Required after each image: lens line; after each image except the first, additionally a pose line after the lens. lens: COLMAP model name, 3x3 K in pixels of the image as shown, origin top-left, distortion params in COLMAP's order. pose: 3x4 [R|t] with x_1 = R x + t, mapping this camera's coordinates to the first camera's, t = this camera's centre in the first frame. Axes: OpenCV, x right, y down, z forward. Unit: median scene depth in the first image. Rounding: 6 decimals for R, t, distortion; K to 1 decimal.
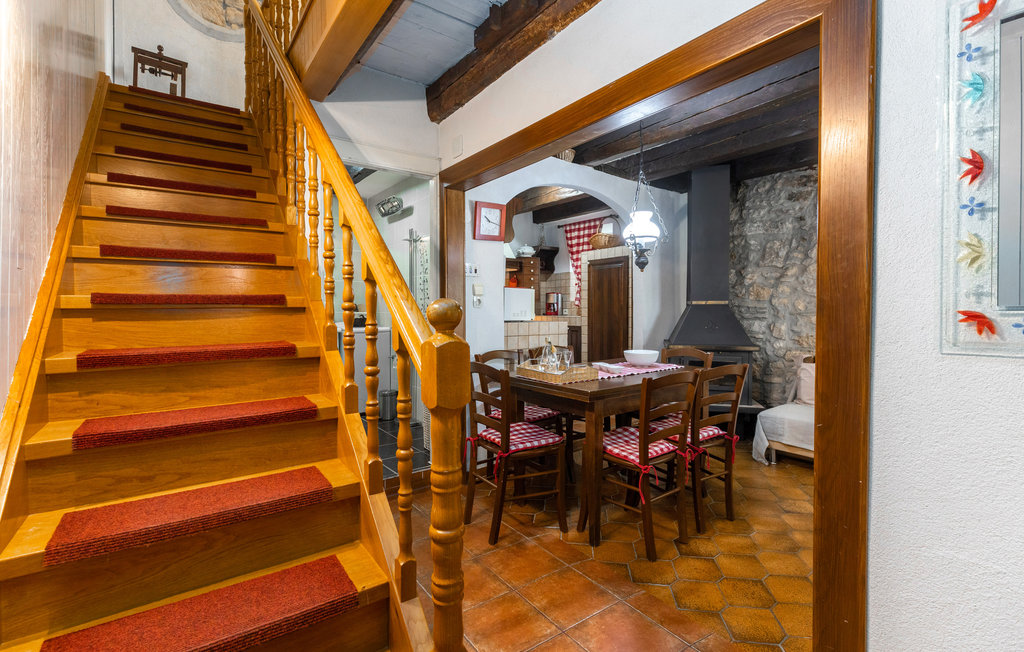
lens RADIAL K [[461.6, 0, 494.7], [0, 461.6, 315.1], [0, 0, 1]] dist [0.004906, -0.003147]
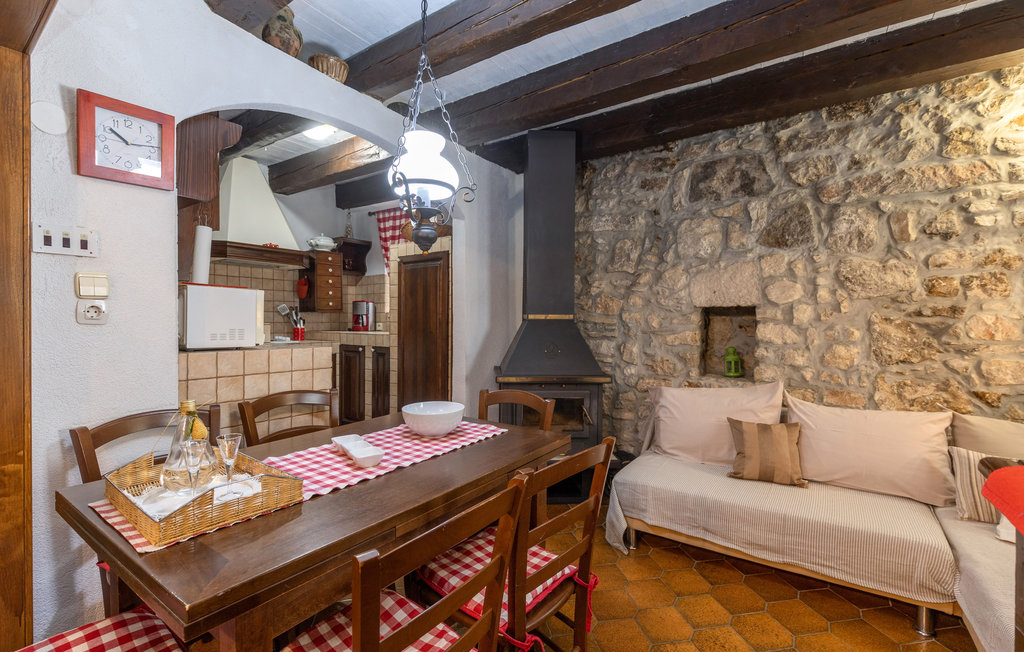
lens RADIAL K [[461.6, 0, 511.2], [0, 461.6, 324.3], [0, 0, 1]] dist [0.004906, -0.003147]
pose [[0.940604, 0.004036, 0.339481, 0.151481], [-0.002453, 0.999984, -0.005090, -0.011148], [-0.339496, 0.003955, 0.940599, 0.318103]]
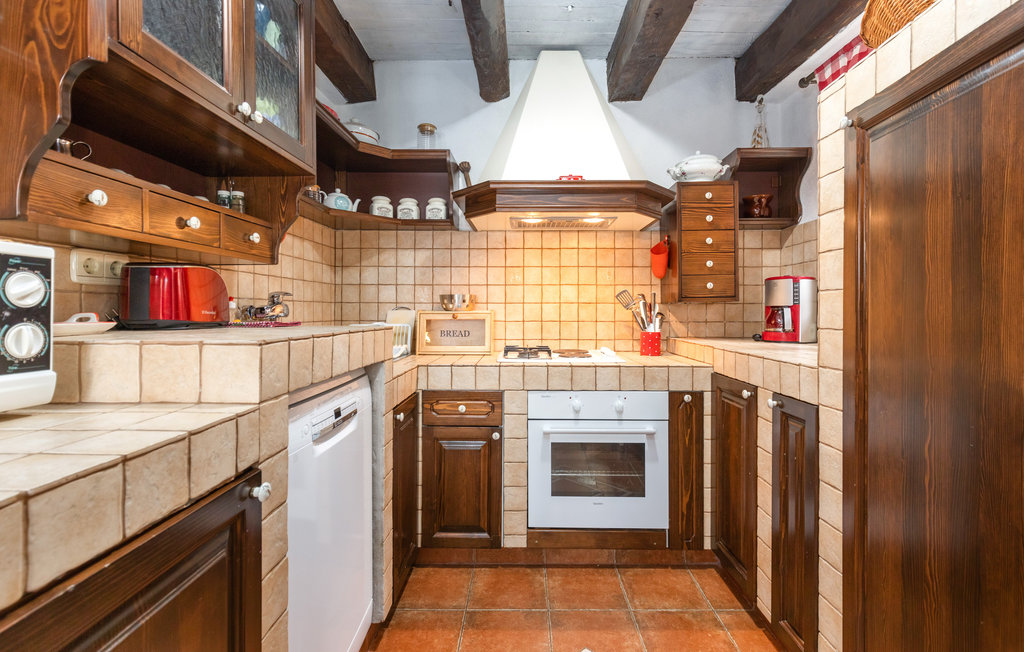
lens RADIAL K [[461.6, 0, 513.8], [0, 461.6, 311.5], [0, 0, 1]] dist [0.004906, -0.003147]
pose [[0.810784, 0.006522, -0.585310, 0.250311], [-0.012560, 0.999902, -0.006258, -0.026402], [0.585211, 0.012425, 0.810786, 0.900543]]
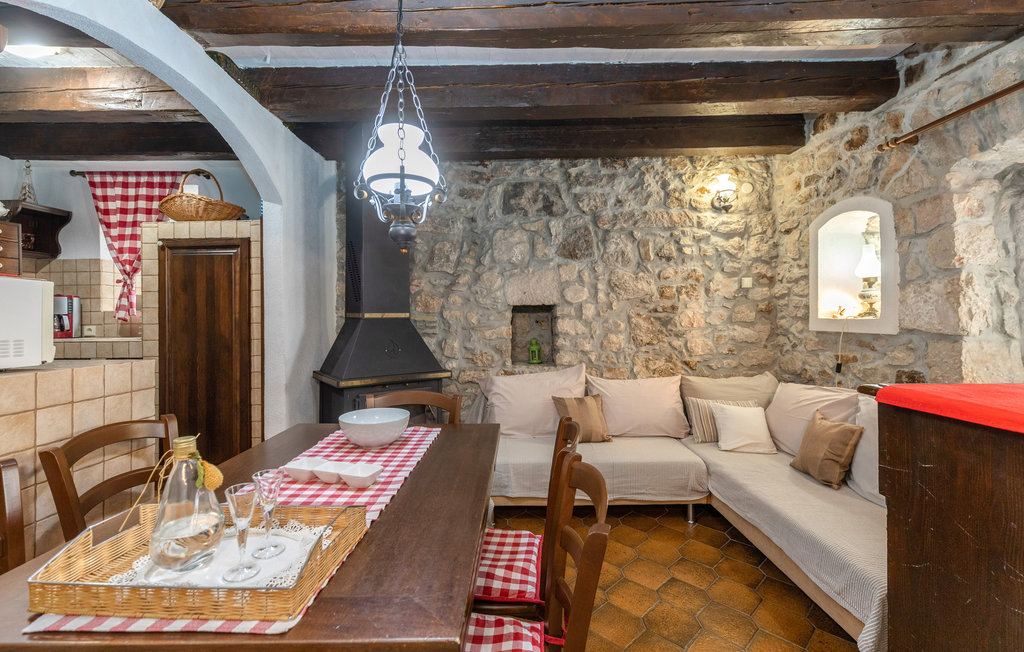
lens RADIAL K [[461.6, 0, 518.7], [0, 461.6, 312.8], [0, 0, 1]] dist [0.004906, -0.003147]
pose [[0.576265, 0.003560, 0.817255, -0.002775], [0.018694, 0.999671, -0.017536, -0.014122], [-0.817049, 0.025383, 0.576009, 0.403113]]
